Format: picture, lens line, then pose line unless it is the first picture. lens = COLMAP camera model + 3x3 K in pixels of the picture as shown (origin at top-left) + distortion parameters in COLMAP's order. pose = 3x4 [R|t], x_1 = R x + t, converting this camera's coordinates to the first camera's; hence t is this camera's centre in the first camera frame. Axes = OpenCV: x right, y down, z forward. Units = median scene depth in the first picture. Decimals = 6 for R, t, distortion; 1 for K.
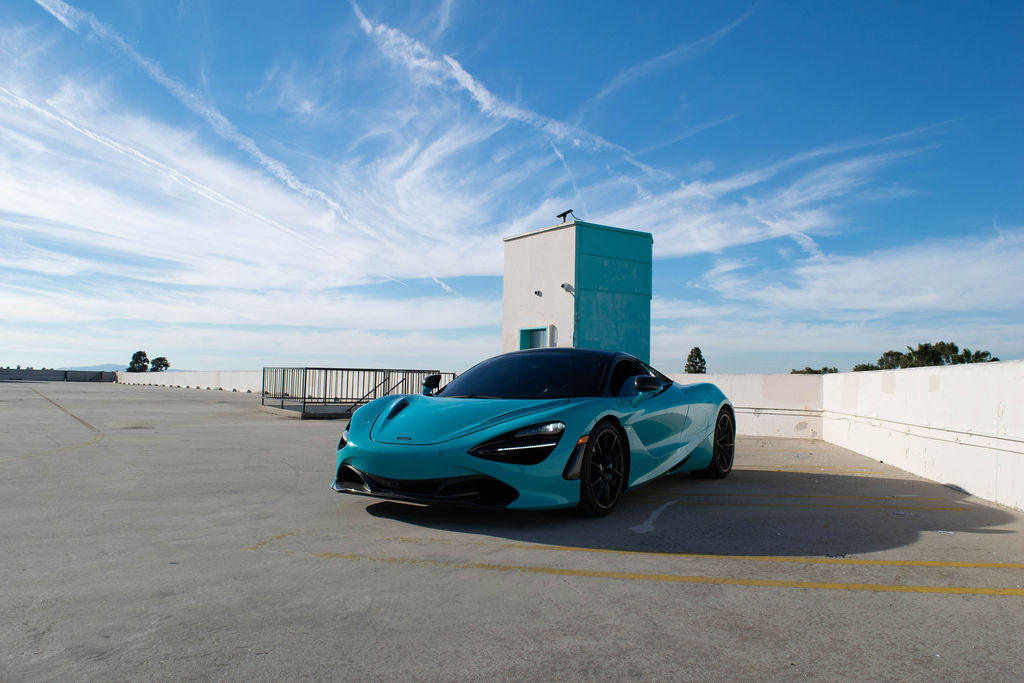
lens RADIAL K [[796.3, 0, 512.2], [0, 796.3, 344.2], [0, 0, 1]] dist [-0.089187, 0.016529]
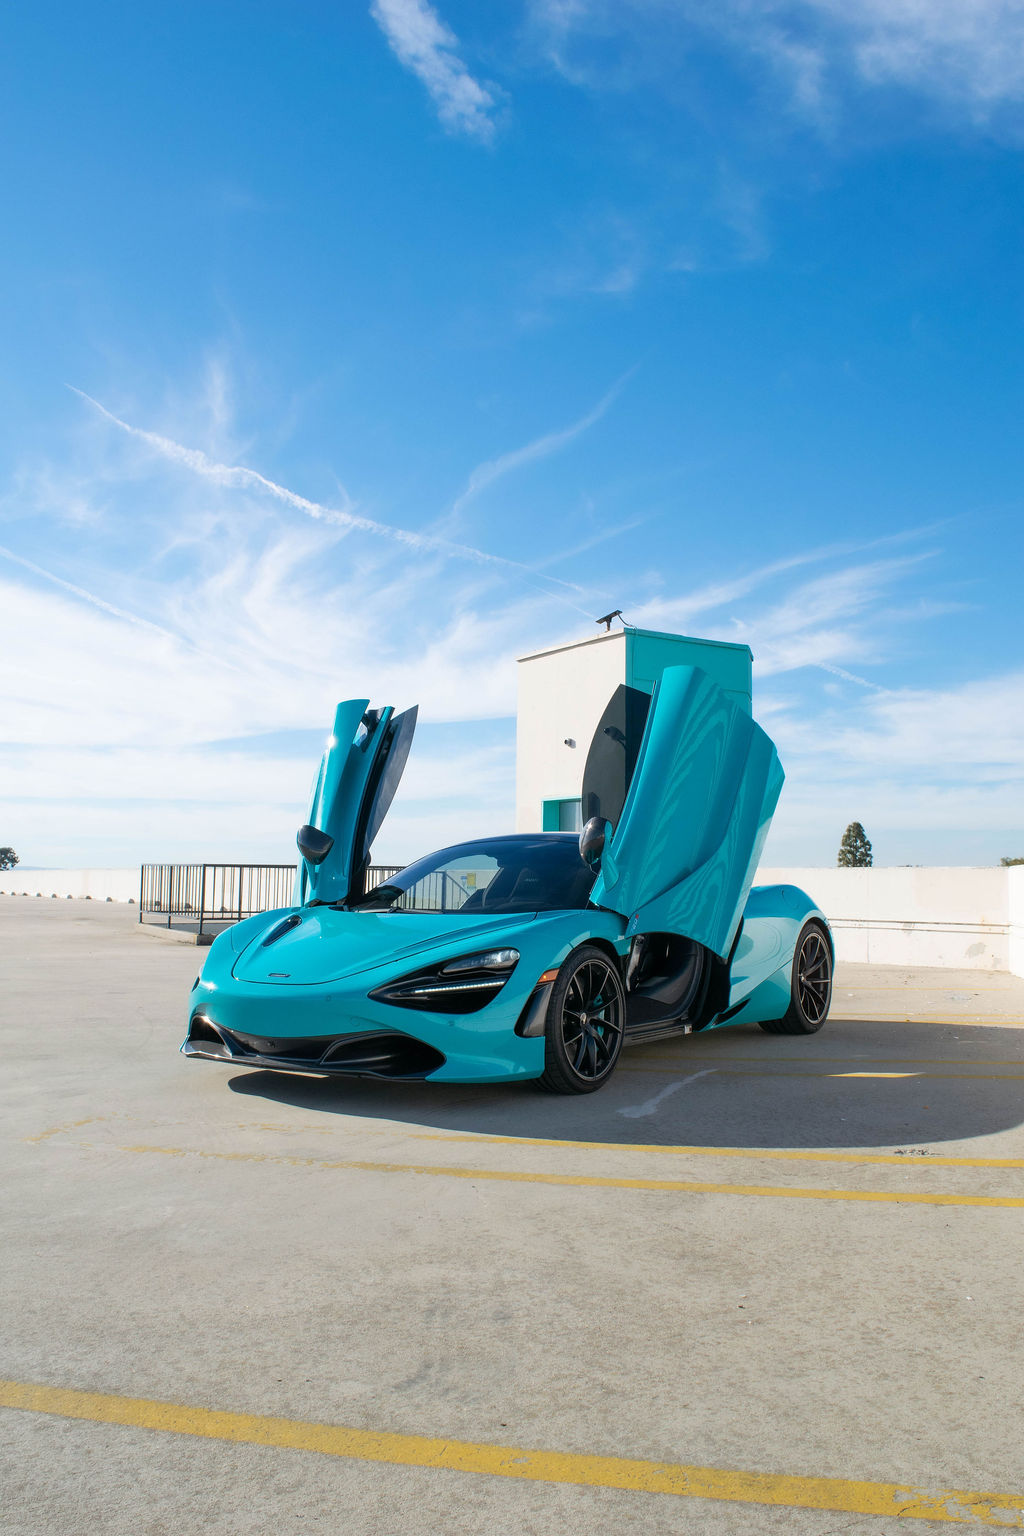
lens RADIAL K [[1275.0, 0, 518.5], [0, 1275.0, 753.4], [0, 0, 1]] dist [-0.076638, 0.011110]
pose [[0.999298, -0.013075, -0.035118, 0.096264], [0.011234, 0.998578, -0.052112, -0.009237], [0.035749, 0.051681, 0.998024, -0.062756]]
